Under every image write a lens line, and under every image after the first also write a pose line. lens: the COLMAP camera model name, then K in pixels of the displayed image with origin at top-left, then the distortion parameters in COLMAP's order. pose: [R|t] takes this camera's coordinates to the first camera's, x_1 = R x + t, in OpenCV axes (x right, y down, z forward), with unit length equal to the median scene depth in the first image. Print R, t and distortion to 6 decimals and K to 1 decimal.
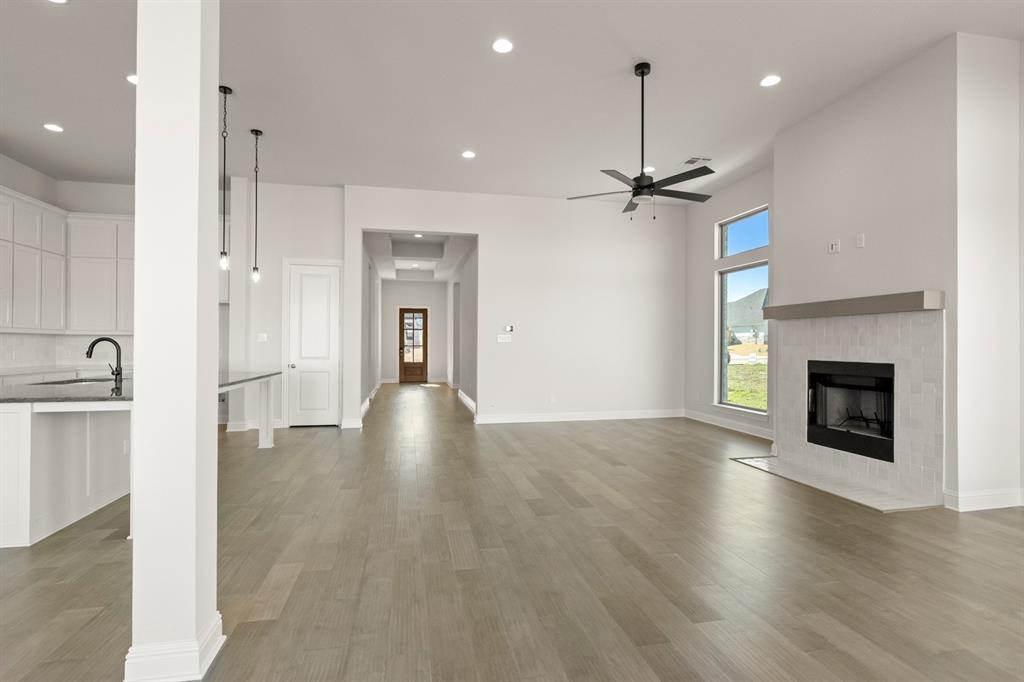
lens RADIAL K [[496.7, 0, 516.2], [0, 496.7, 343.1], [0, 0, 1]] dist [-0.001398, -0.000006]
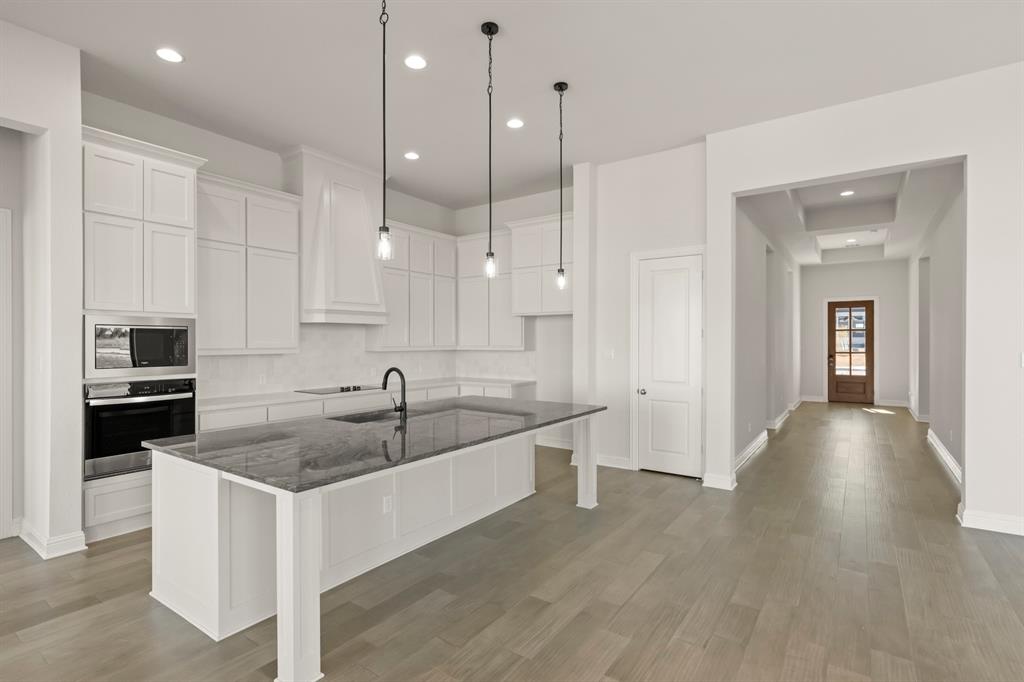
lens RADIAL K [[496.7, 0, 514.1], [0, 496.7, 344.2], [0, 0, 1]] dist [-0.001398, -0.000006]
pose [[0.679013, -0.000775, -0.734126, -0.019066], [0.008014, 0.999948, 0.006357, -0.033203], [0.734083, -0.010200, 0.678983, 0.324129]]
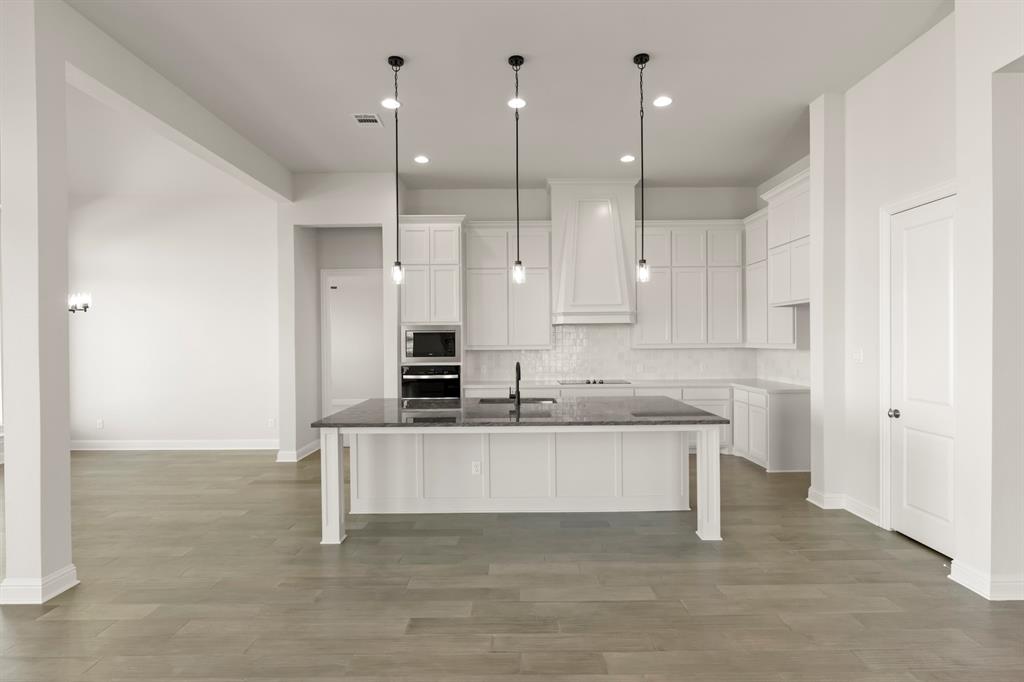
lens RADIAL K [[512.9, 0, 514.8], [0, 512.9, 346.9], [0, 0, 1]] dist [-0.003789, -0.000734]
pose [[-0.211955, 0.011435, -0.977213, 0.142778], [0.013335, 0.999872, 0.008808, -0.031483], [0.977188, -0.011164, -0.212080, 0.716005]]
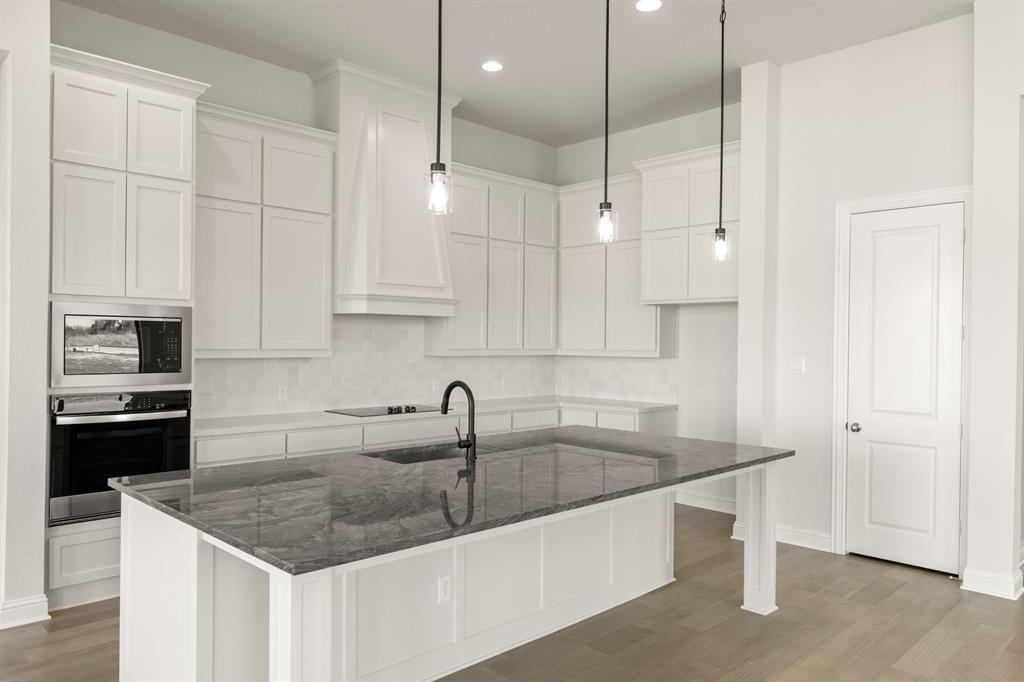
lens RADIAL K [[719.0, 0, 514.0], [0, 719.0, 345.1], [0, 0, 1]] dist [-0.001026, 0.001052]
pose [[0.536211, 0.004455, -0.844072, -0.043876], [-0.002455, 0.999990, 0.003719, -0.033449], [0.844080, 0.000078, 0.536217, 0.349191]]
